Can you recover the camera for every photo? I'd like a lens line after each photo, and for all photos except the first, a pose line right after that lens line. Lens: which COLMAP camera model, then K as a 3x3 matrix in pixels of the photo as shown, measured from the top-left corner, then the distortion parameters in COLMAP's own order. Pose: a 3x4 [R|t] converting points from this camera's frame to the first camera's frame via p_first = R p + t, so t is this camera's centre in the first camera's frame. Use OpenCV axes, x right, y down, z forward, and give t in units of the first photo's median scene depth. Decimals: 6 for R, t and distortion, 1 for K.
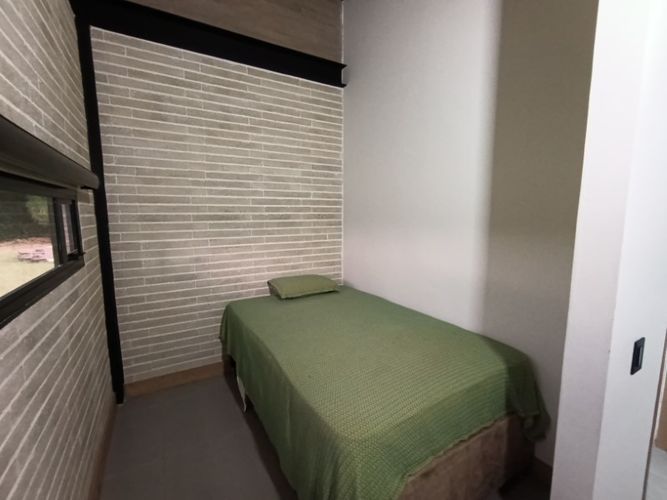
lens RADIAL K [[303.4, 0, 336.9], [0, 303.4, 249.8], [0, 0, 1]] dist [-0.021717, 0.015068]
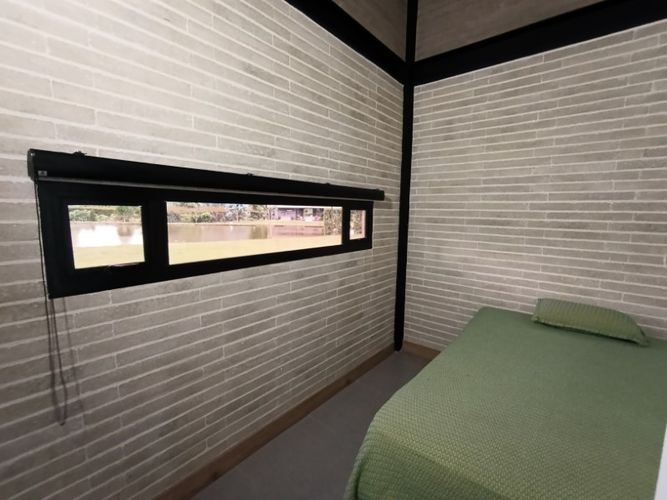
lens RADIAL K [[303.4, 0, 336.9], [0, 303.4, 249.8], [0, 0, 1]] dist [-0.021717, 0.015068]
pose [[0.337002, 0.124978, -0.933172, 0.387328], [-0.132426, 0.987589, 0.084442, -0.033190], [0.932144, 0.095119, 0.349370, 0.173978]]
